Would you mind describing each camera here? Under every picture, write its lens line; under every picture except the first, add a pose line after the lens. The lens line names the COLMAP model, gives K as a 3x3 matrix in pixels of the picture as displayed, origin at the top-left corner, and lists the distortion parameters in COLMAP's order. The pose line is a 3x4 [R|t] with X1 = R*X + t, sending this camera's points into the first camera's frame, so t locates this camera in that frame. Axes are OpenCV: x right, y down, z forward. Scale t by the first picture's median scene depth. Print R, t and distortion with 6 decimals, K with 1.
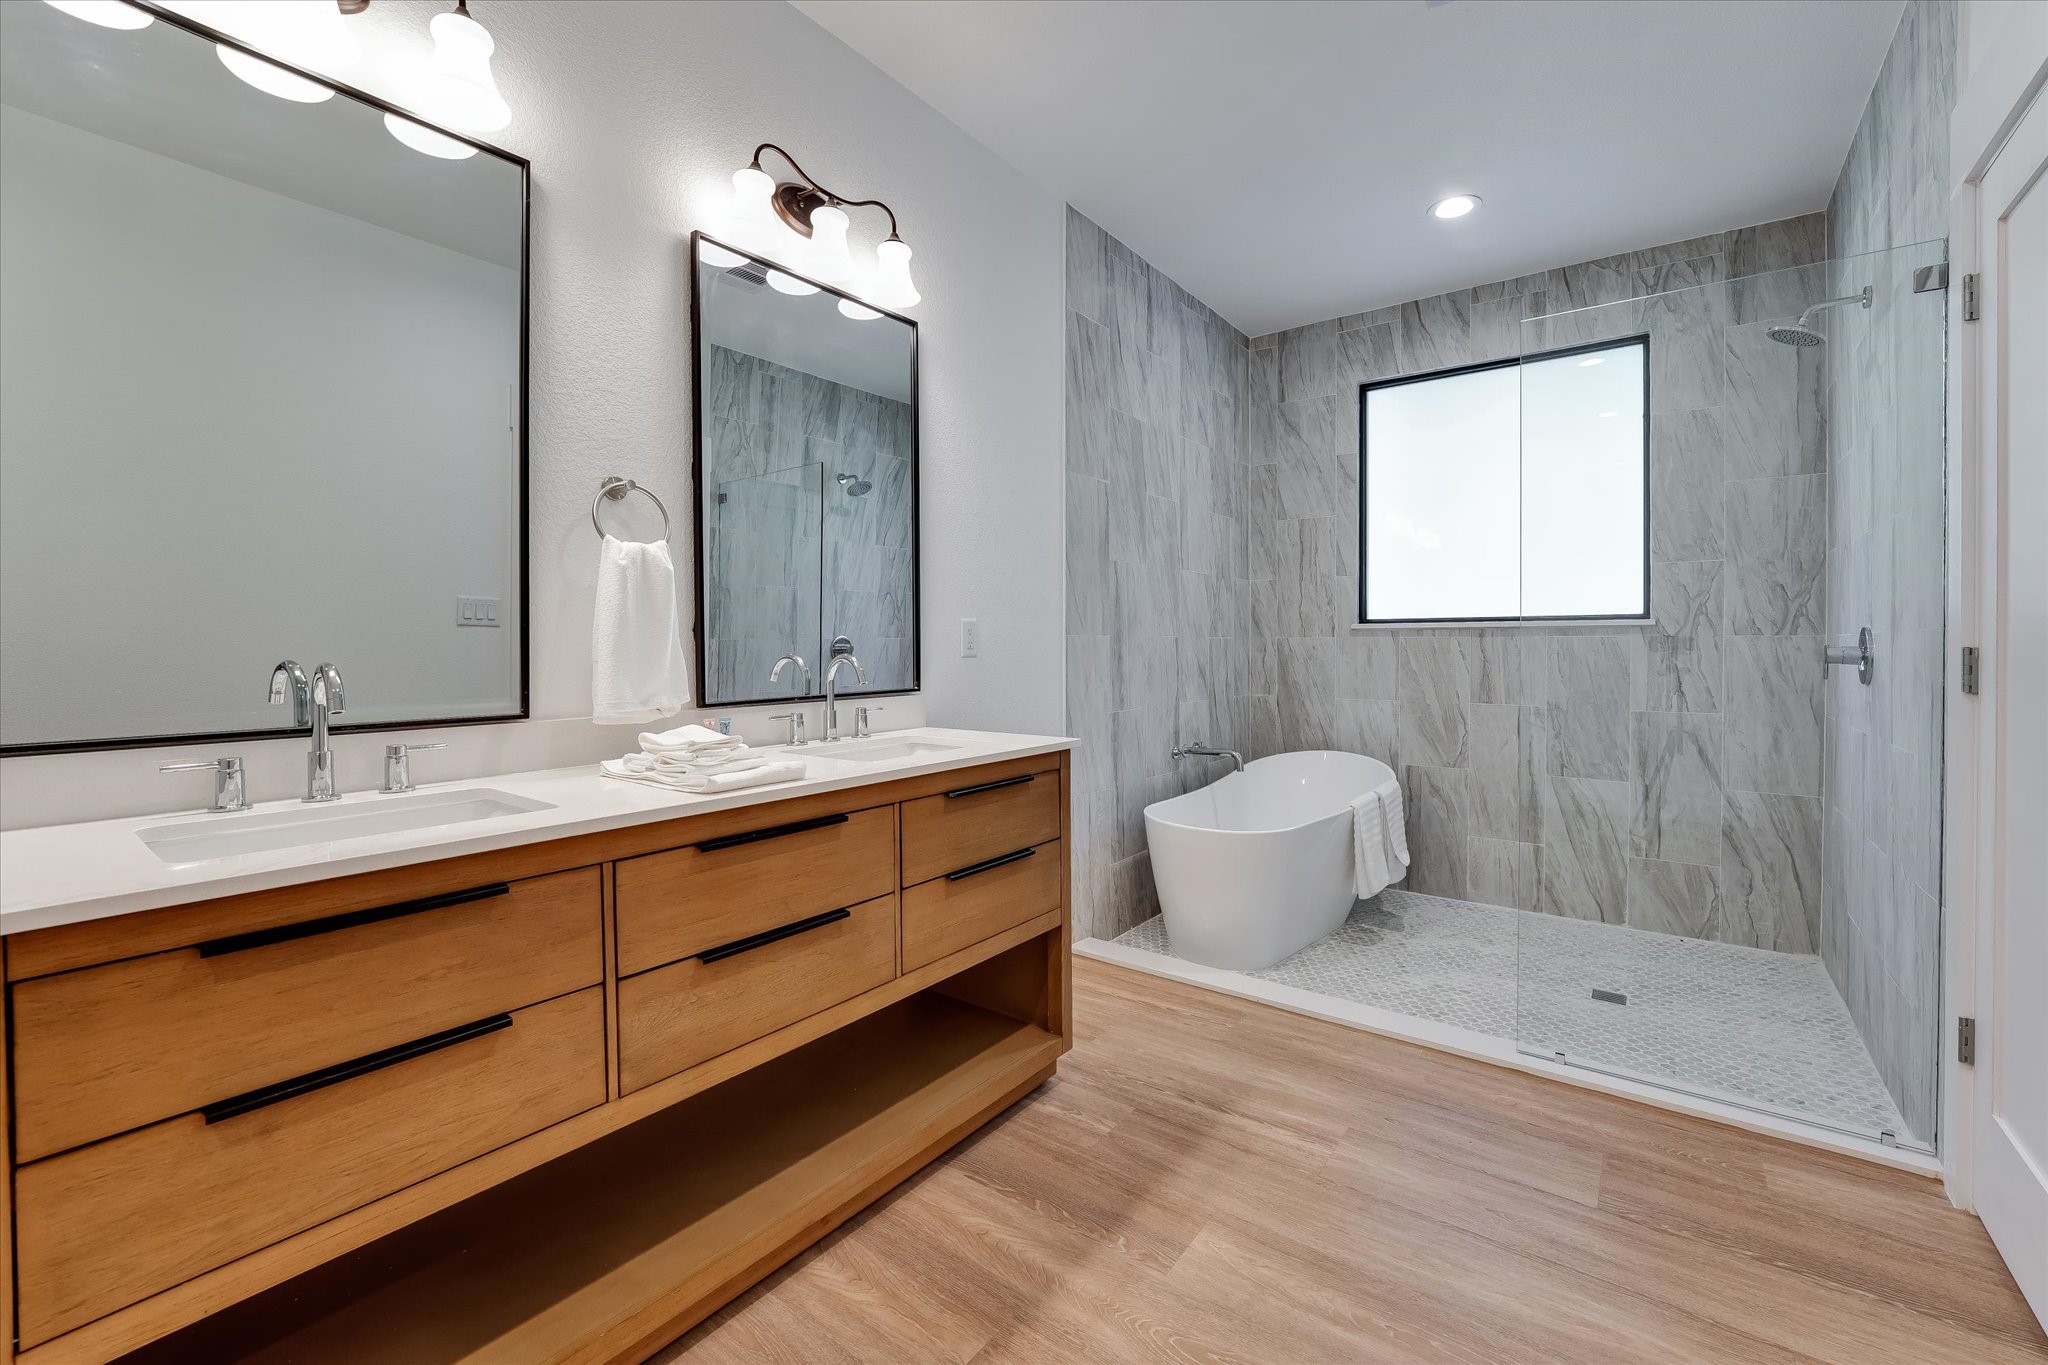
lens RADIAL K [[855.0, 0, 1024.5], [0, 855.0, 657.1], [0, 0, 1]] dist [-0.016067, 0.000608]
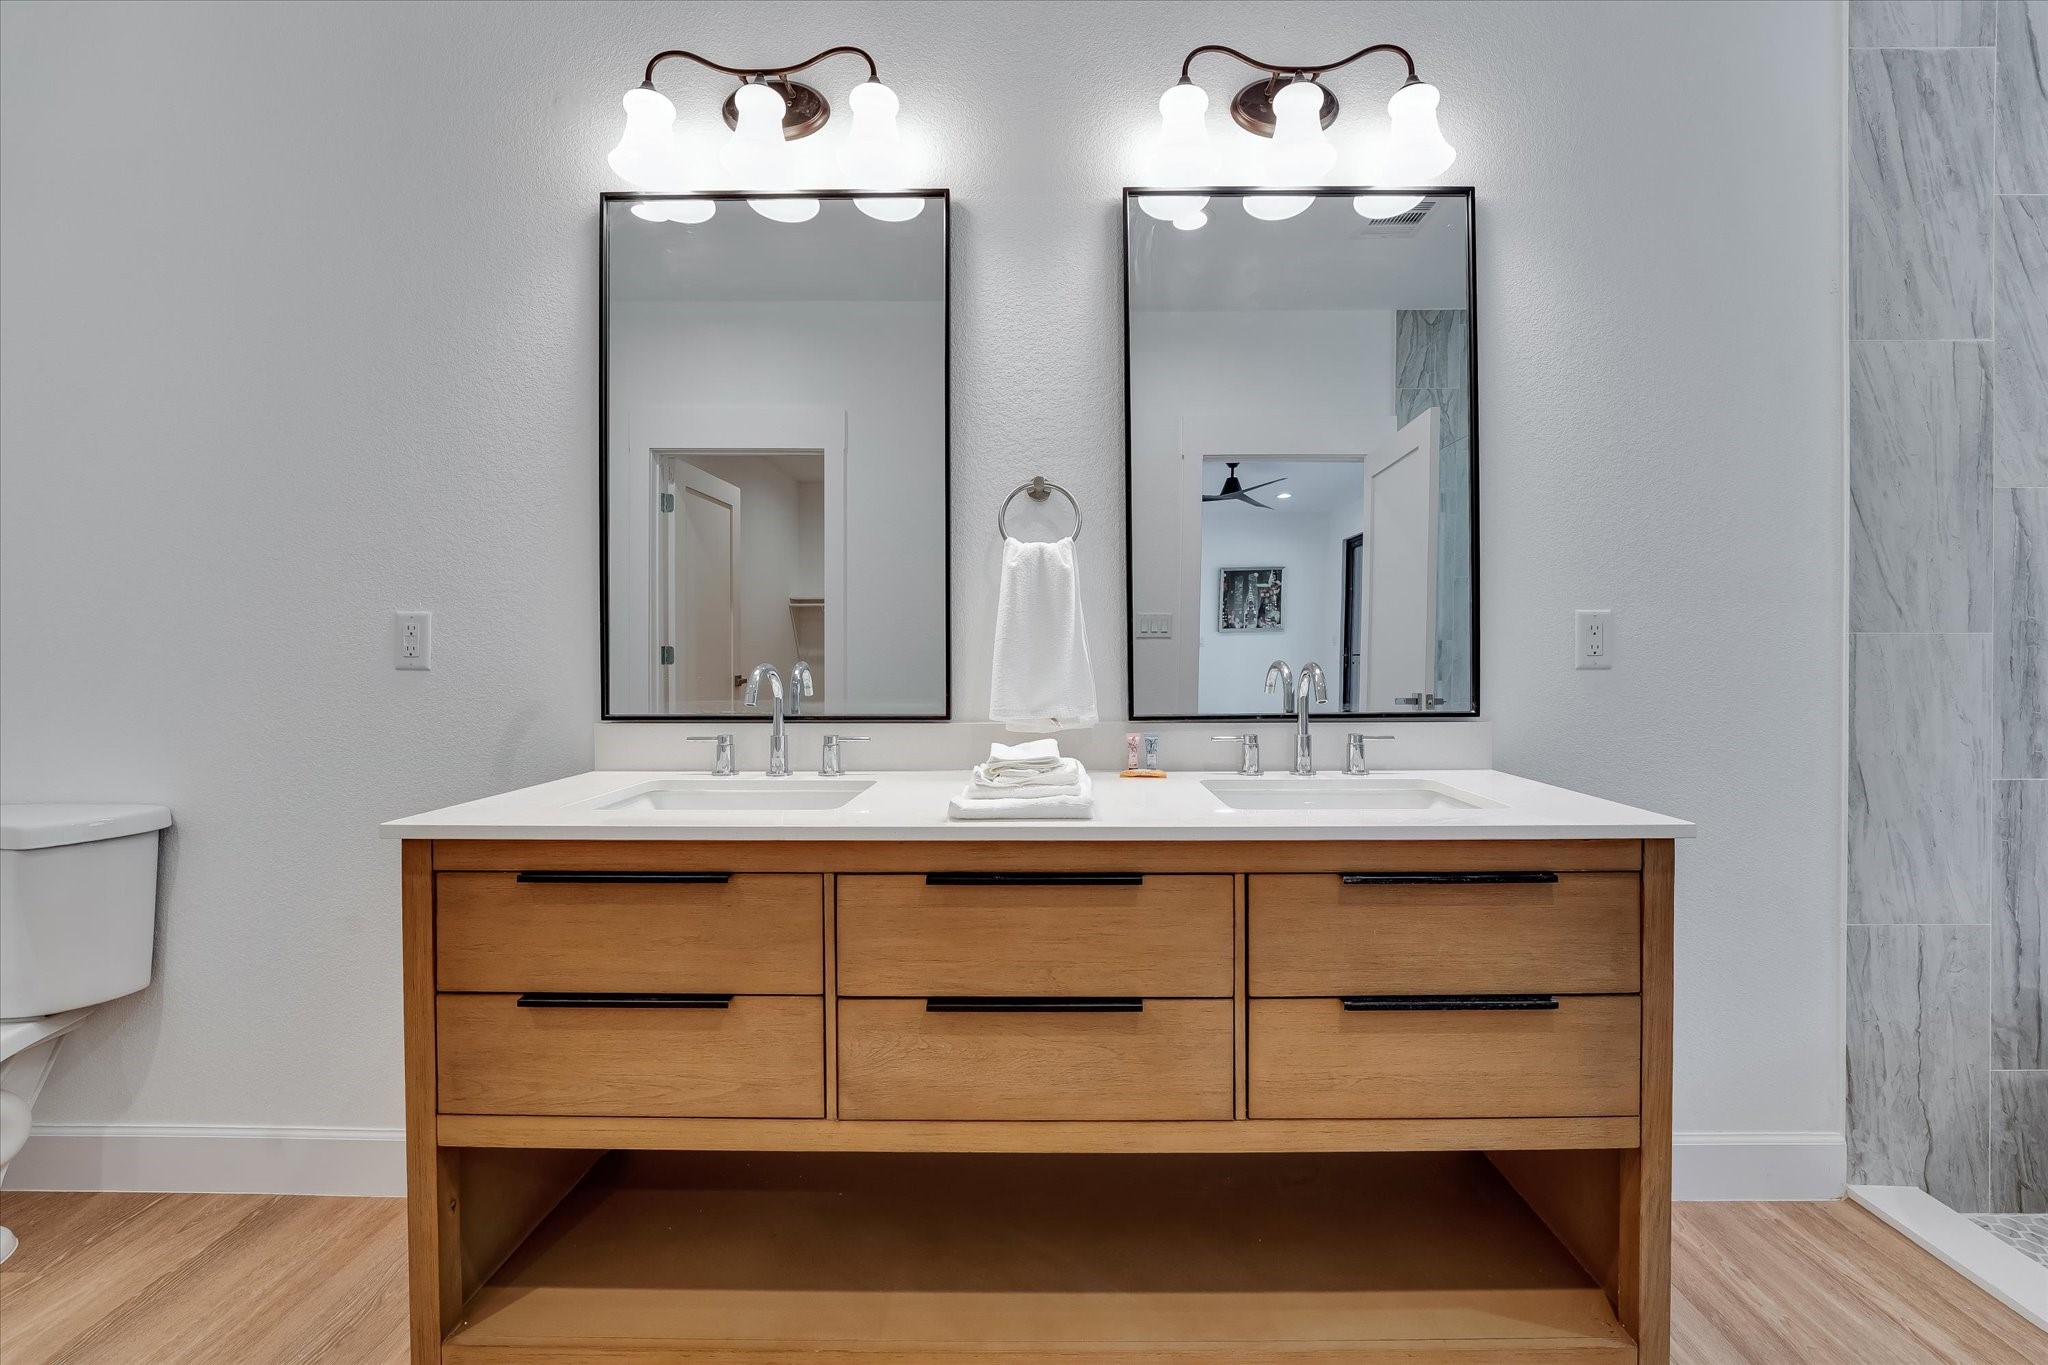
lens RADIAL K [[855.0, 0, 1024.5], [0, 855.0, 657.1], [0, 0, 1]] dist [-0.016067, 0.000608]
pose [[0.597275, 0.008887, -0.801988, 0.268450], [-0.011911, 0.999927, 0.002210, -0.007249], [0.801948, 0.008232, 0.597337, 0.374951]]
